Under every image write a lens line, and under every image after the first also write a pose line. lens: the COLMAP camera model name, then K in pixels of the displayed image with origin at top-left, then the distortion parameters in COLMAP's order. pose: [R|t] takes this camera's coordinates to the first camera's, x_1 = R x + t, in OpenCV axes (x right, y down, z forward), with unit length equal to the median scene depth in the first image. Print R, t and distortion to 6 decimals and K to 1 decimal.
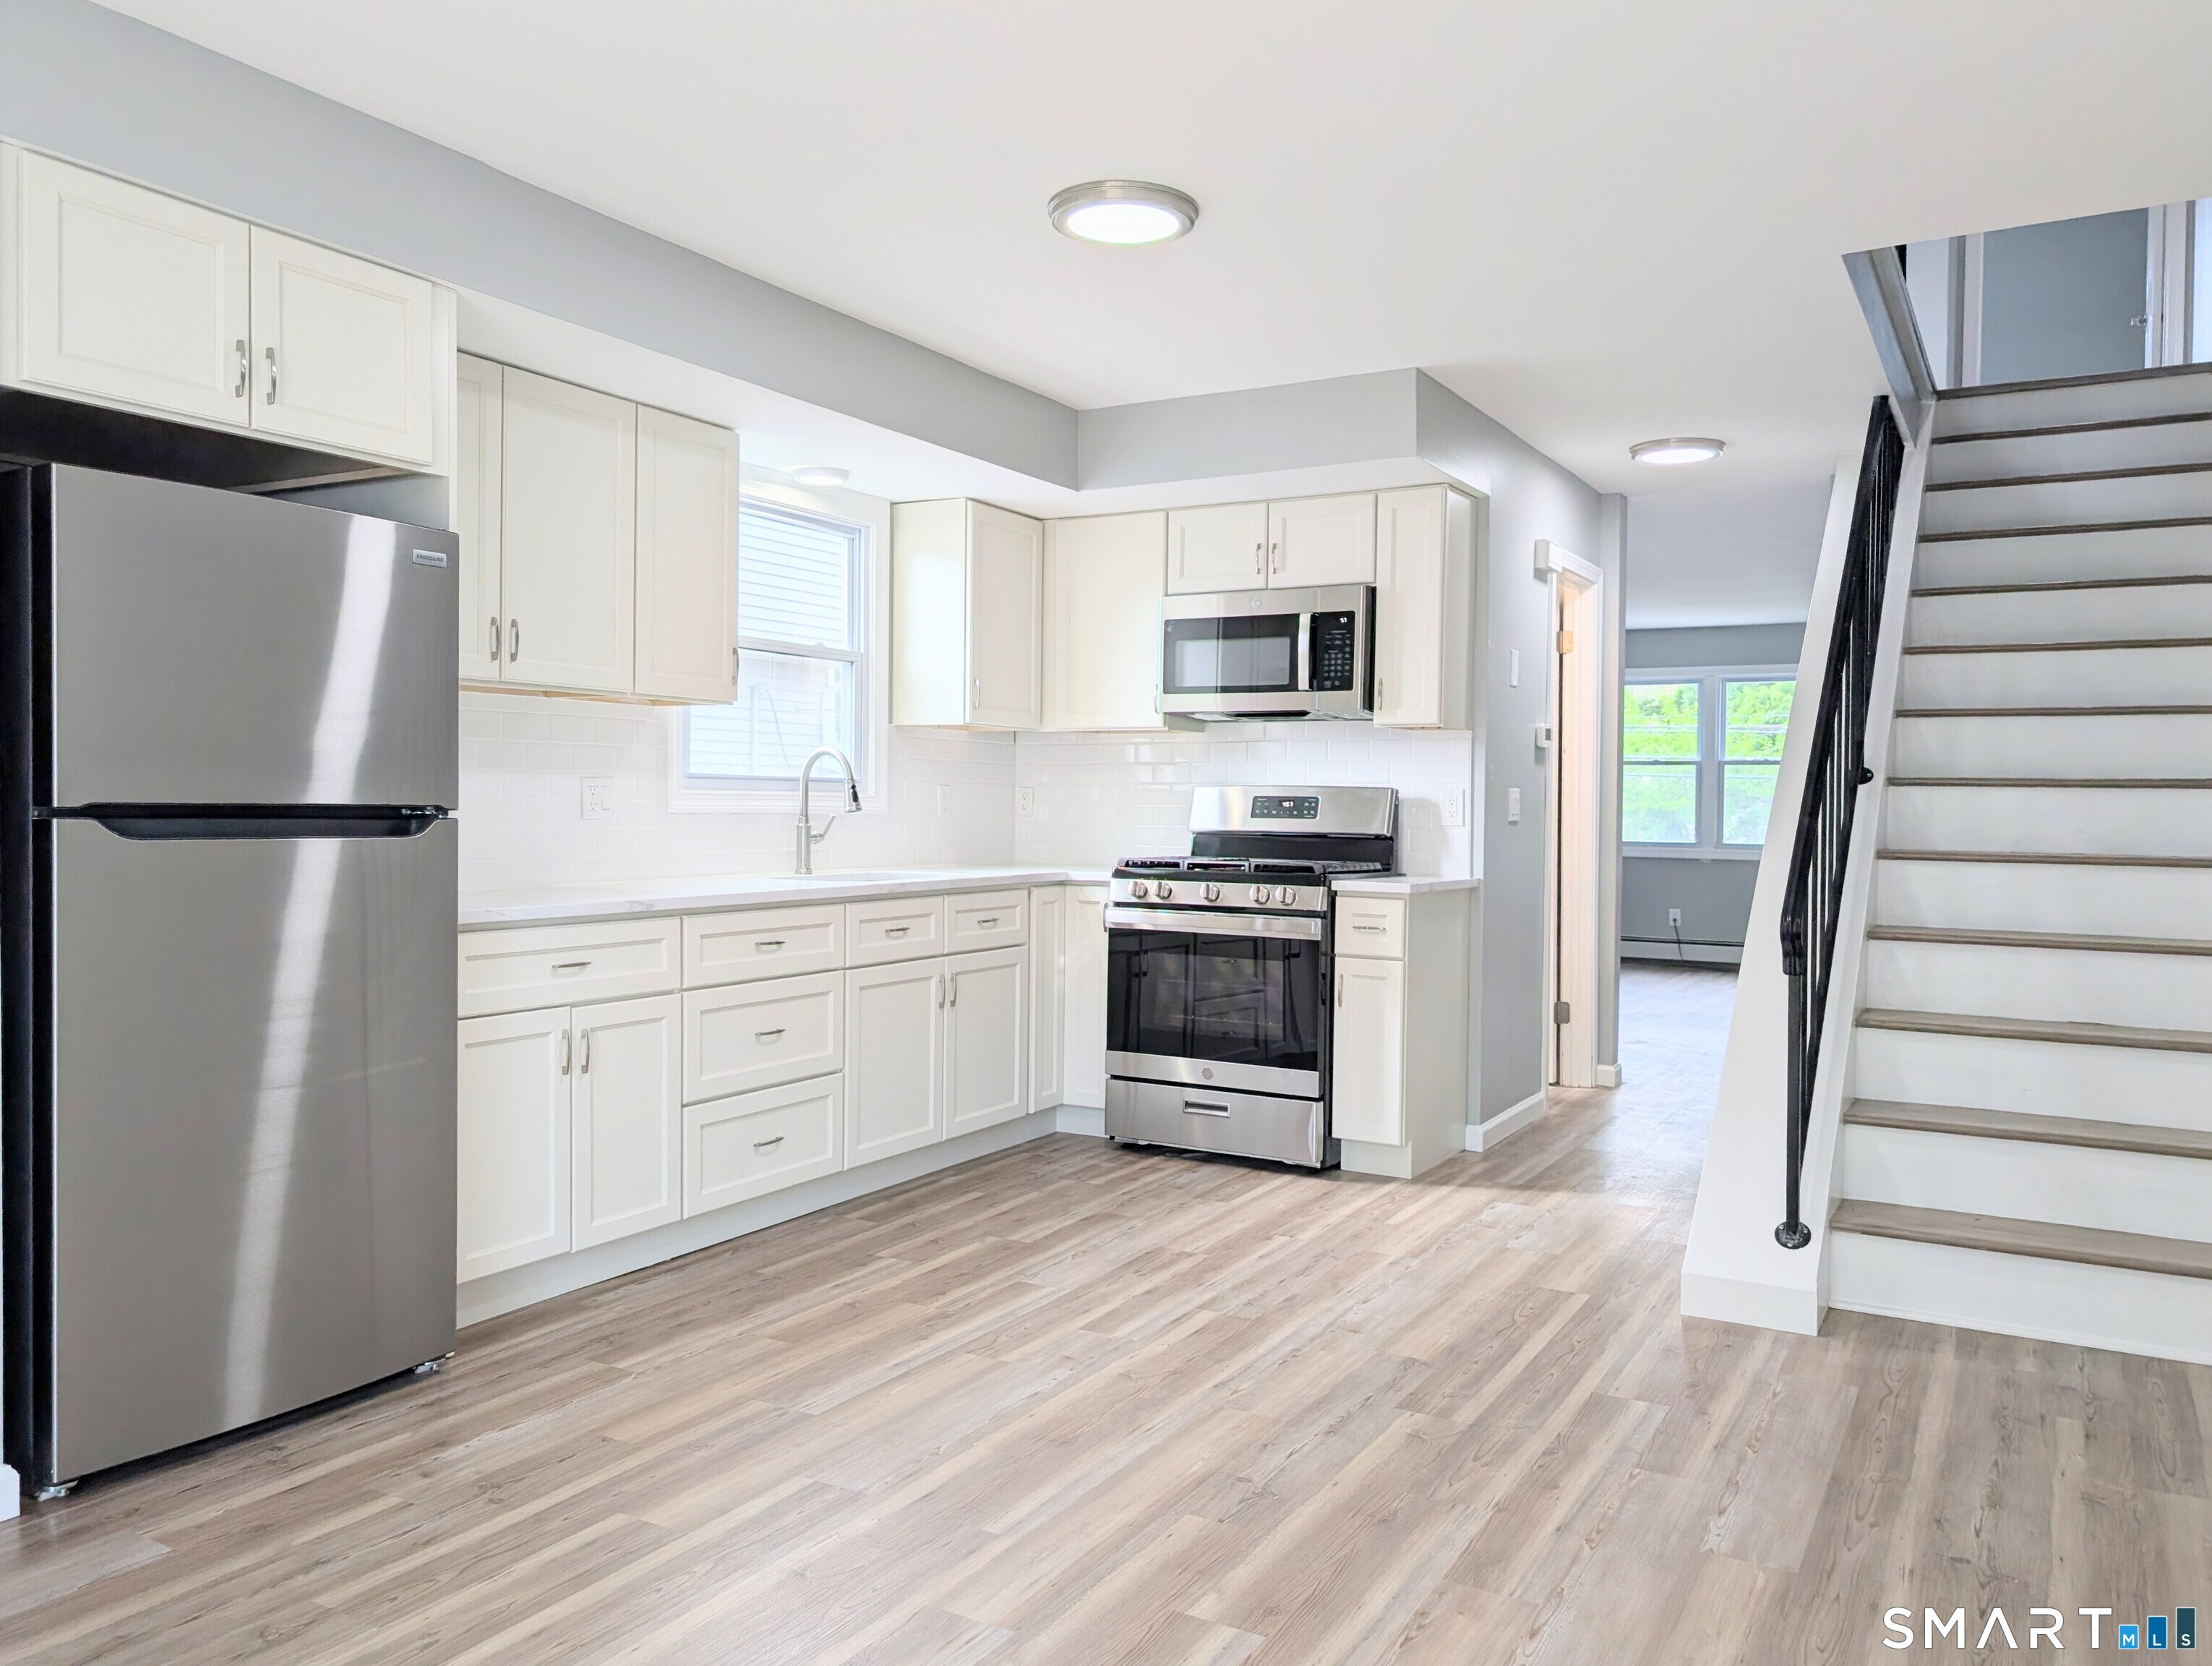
lens RADIAL K [[1638.2, 0, 1119.8], [0, 1638.2, 838.1], [0, 0, 1]] dist [0.035940, -0.036240]
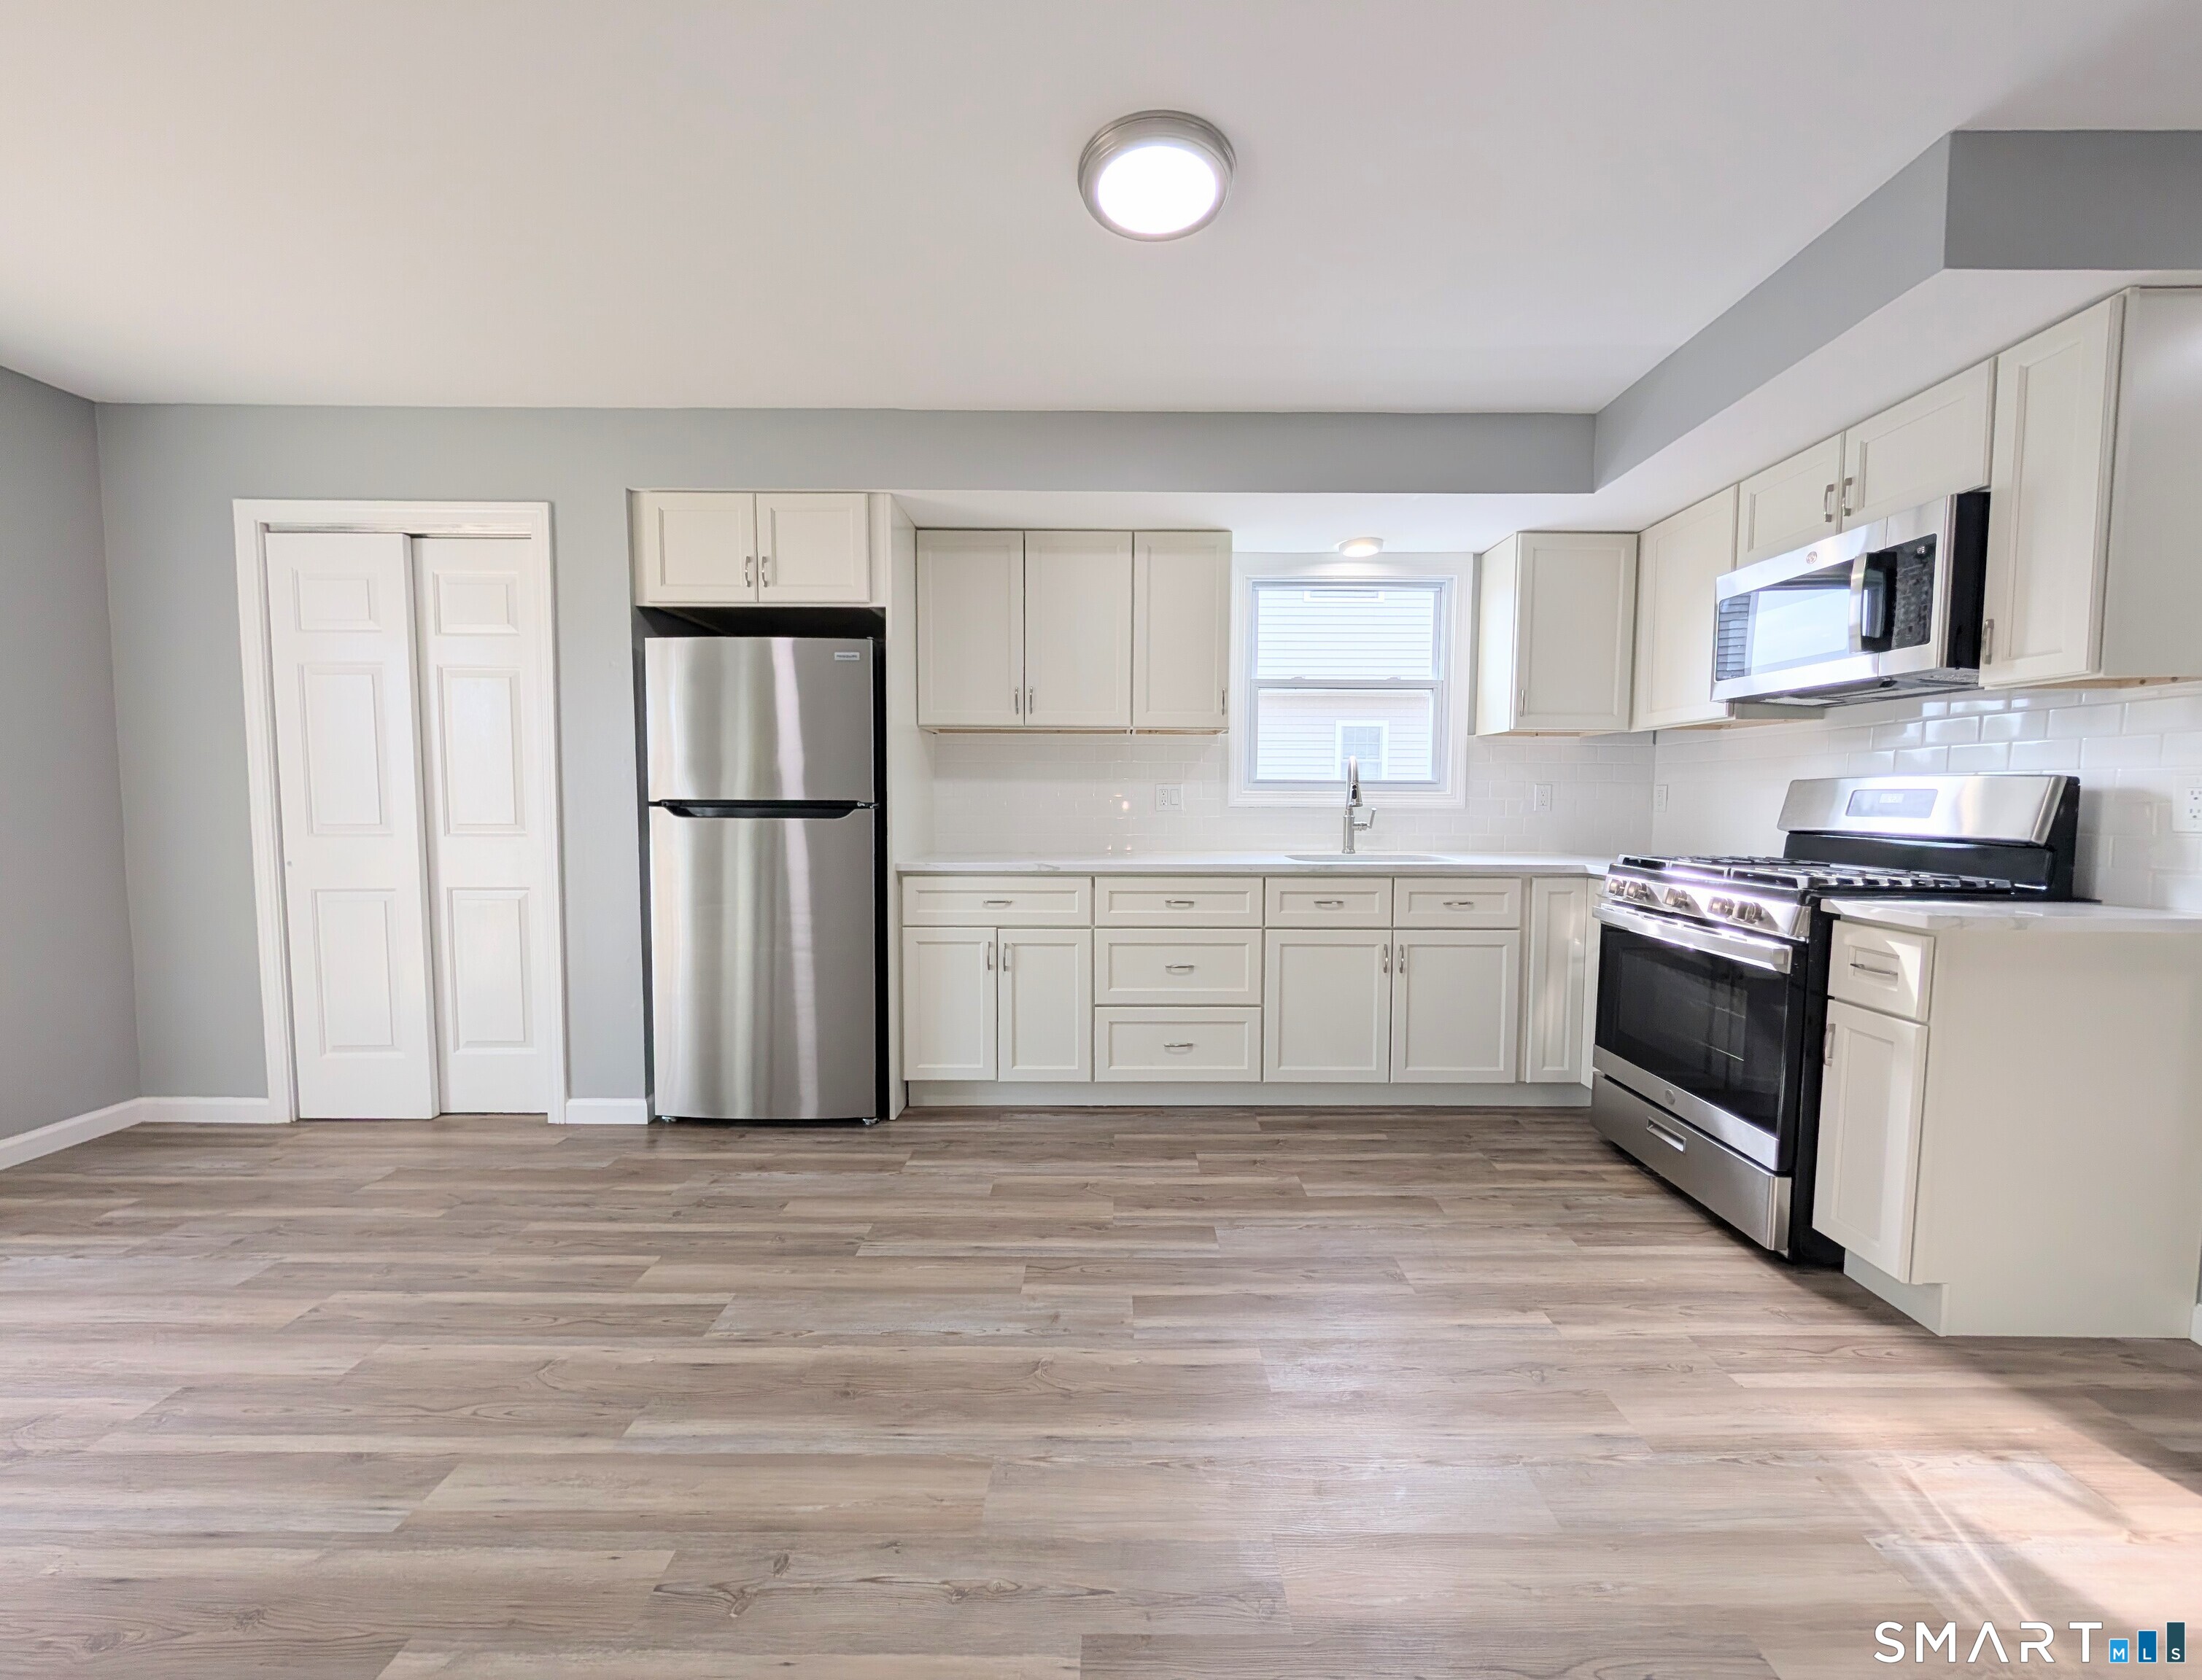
lens RADIAL K [[811.9, 0, 1117.4], [0, 811.9, 839.3], [0, 0, 1]] dist [0.001587, 0.000020]
pose [[0.496460, 0.038100, -0.867223, 0.345908], [-0.018299, 0.999274, 0.033426, -0.009677], [0.867867, -0.000725, 0.496796, 0.617804]]
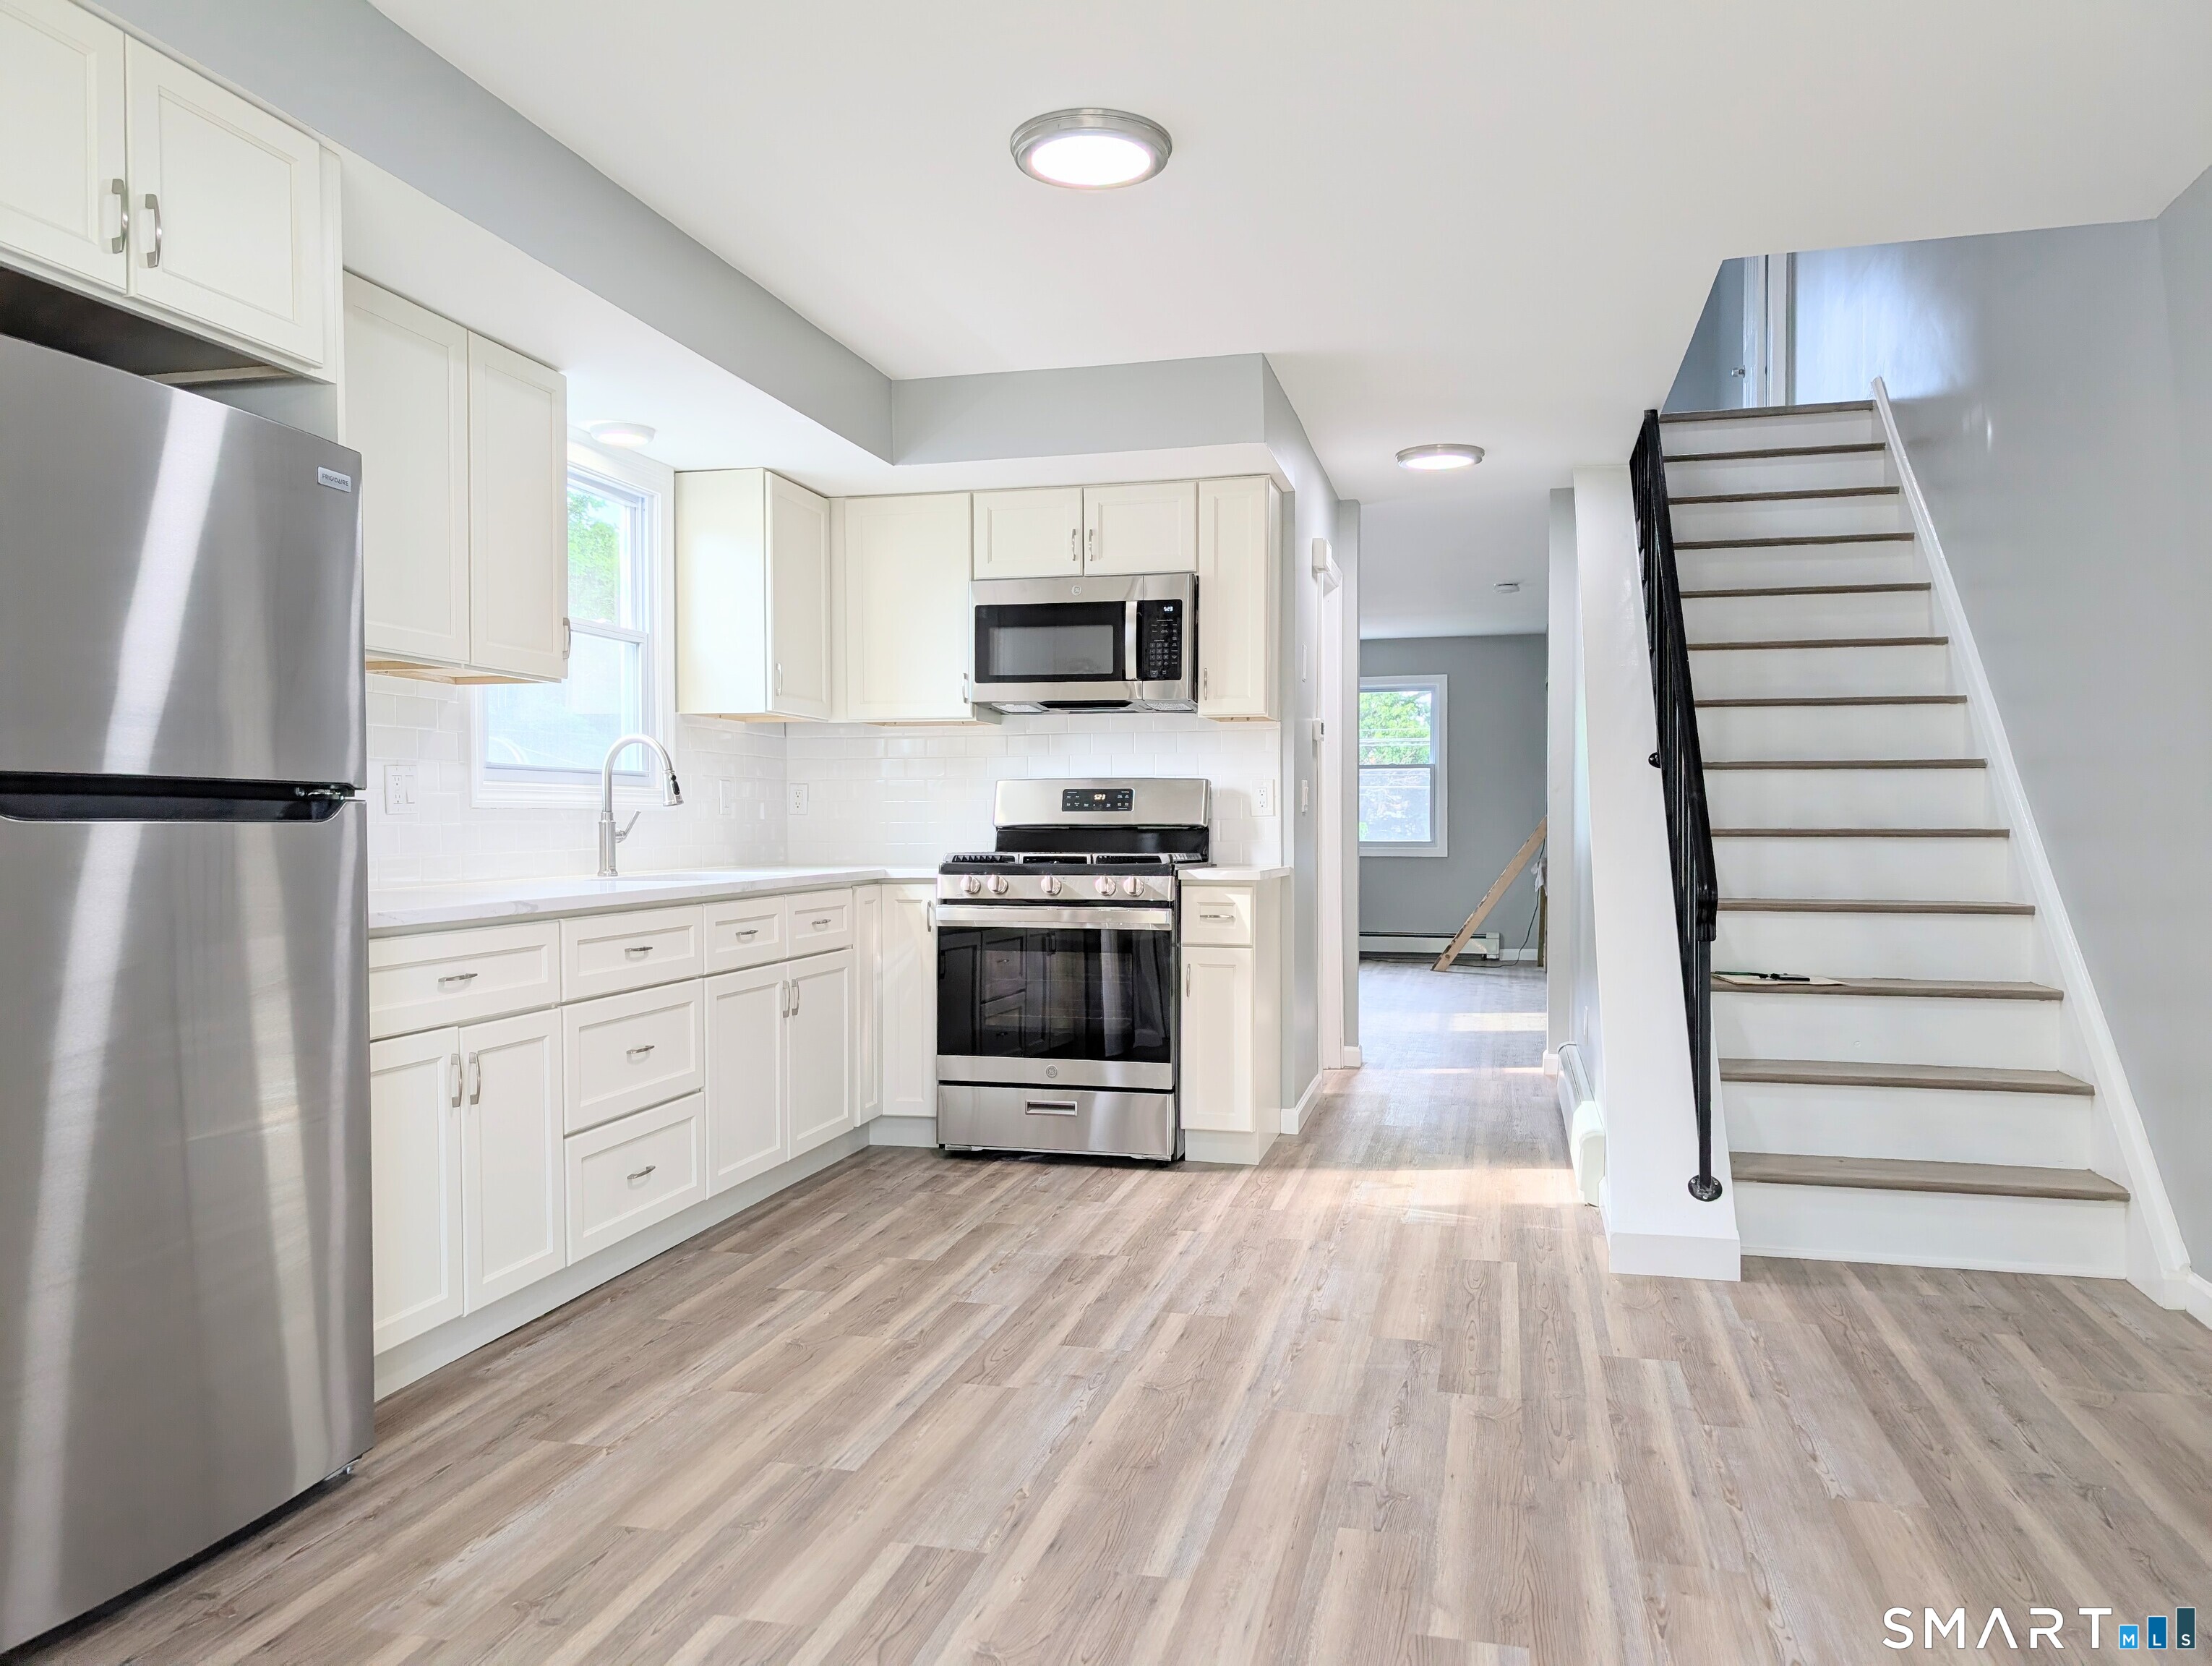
lens RADIAL K [[1592.6, 0, 1100.3], [0, 1592.6, 859.4], [0, 0, 1]] dist [0.039227, -0.037410]
pose [[0.963609, -0.019736, 0.266587, -0.202115], [0.018856, 0.999805, 0.005862, 0.015252], [-0.266650, -0.000622, 0.963793, 0.101056]]
